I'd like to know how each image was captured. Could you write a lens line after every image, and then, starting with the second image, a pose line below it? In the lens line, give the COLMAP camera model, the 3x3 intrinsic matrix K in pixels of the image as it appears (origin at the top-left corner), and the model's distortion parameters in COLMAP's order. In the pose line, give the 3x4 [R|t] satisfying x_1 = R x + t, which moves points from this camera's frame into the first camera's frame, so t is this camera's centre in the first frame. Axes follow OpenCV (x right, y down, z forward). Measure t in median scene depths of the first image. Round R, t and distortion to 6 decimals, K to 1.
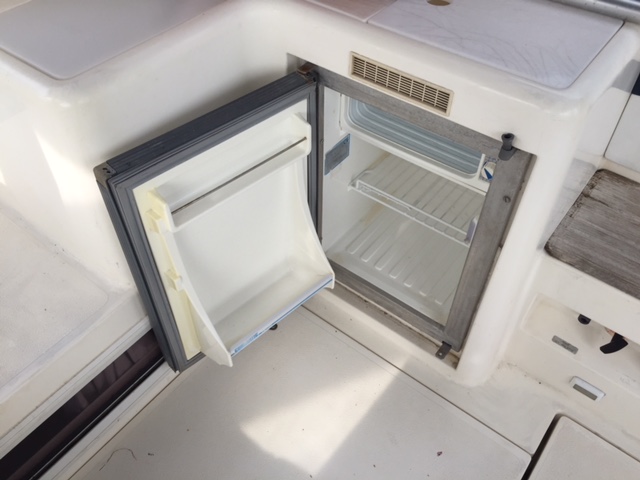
lens RADIAL K [[547.9, 0, 318.4], [0, 547.9, 236.6], [0, 0, 1]] dist [0.069674, -0.094738]
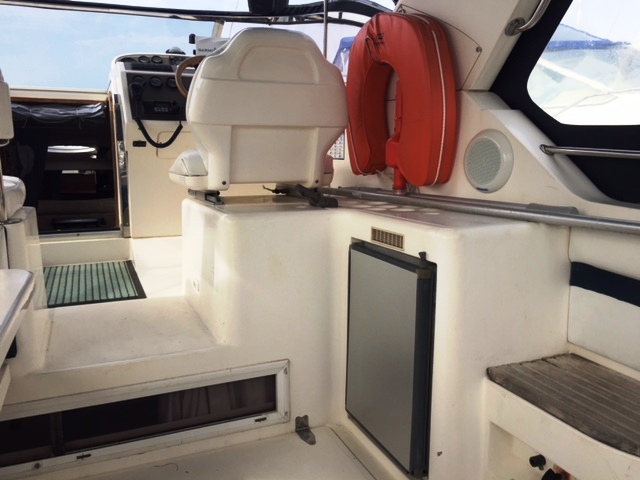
lens RADIAL K [[547.9, 0, 321.0], [0, 547.9, 239.5], [0, 0, 1]] dist [0.069674, -0.094738]
pose [[0.874260, 0.075699, -0.479519, 0.701119], [-0.357522, 0.768602, -0.530500, 0.643495], [0.328401, 0.635233, 0.699022, -0.267050]]
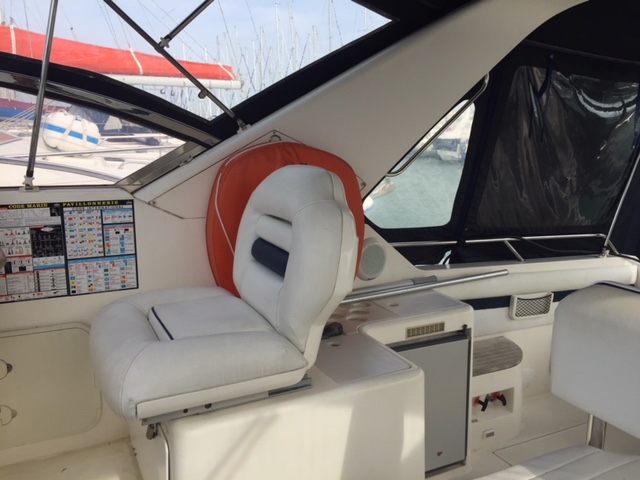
lens RADIAL K [[547.9, 0, 326.3], [0, 547.9, 242.8], [0, 0, 1]] dist [0.069674, -0.094738]
pose [[0.432646, -0.169899, 0.885411, -1.889929], [0.661031, 0.727604, -0.183387, -0.351194], [-0.613071, 0.664626, 0.427103, -0.040567]]
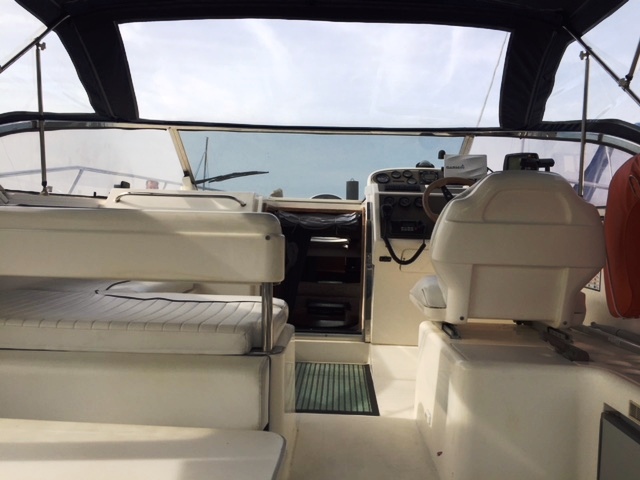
lens RADIAL K [[547.9, 0, 320.5], [0, 547.9, 236.9], [0, 0, 1]] dist [0.069674, -0.094738]
pose [[0.589829, 0.035681, -0.806739, 0.722267], [-0.613270, 0.669732, -0.418758, 0.509969], [0.525358, 0.741745, 0.416910, -0.441106]]
